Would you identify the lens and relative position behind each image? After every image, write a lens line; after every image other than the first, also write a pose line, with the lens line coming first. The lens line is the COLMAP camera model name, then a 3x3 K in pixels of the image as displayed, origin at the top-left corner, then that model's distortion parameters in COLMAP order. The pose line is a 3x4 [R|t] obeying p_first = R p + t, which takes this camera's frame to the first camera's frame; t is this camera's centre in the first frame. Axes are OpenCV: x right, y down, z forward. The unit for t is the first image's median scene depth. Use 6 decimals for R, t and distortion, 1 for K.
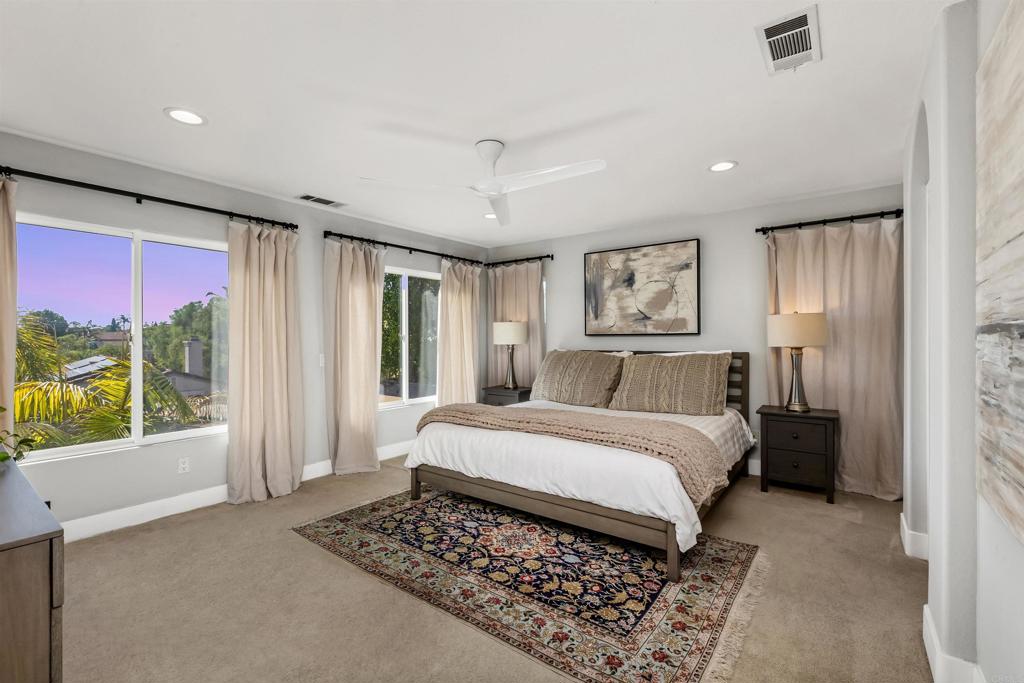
lens RADIAL K [[452.2, 0, 514.3], [0, 452.2, 341.3], [0, 0, 1]] dist [-0.000195, 0.000468]
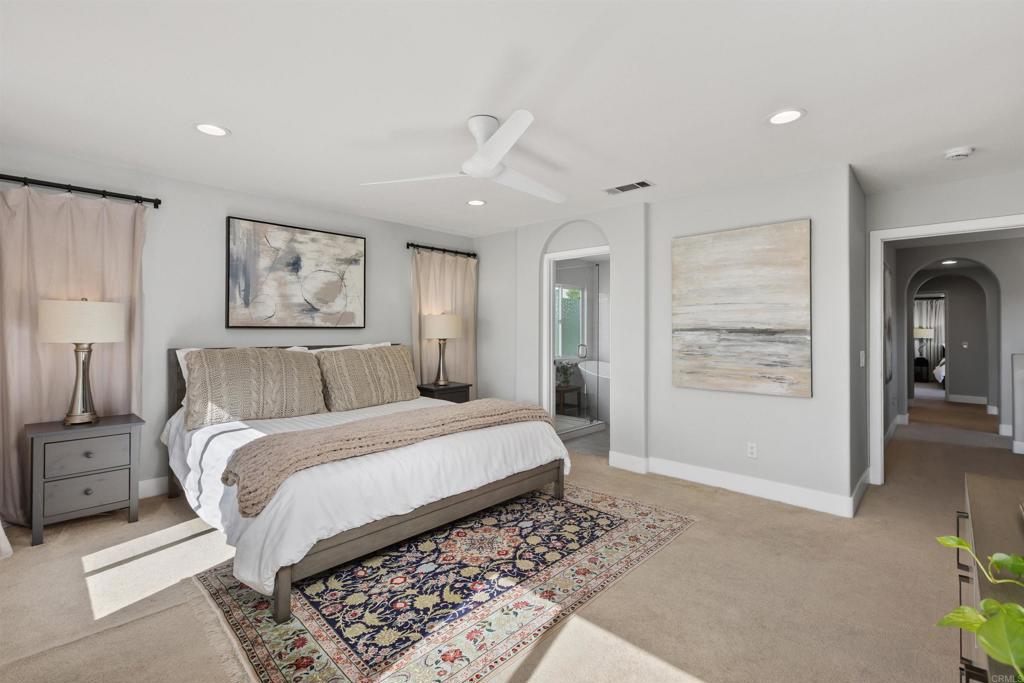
lens RADIAL K [[452.2, 0, 515.9], [0, 452.2, 331.4], [0, 0, 1]] dist [-0.000195, 0.000468]
pose [[0.113447, 0.001063, 0.993544, -0.838634], [0.003428, 0.999993, -0.001461, -0.006956], [-0.993538, 0.003572, 0.113442, 0.732183]]
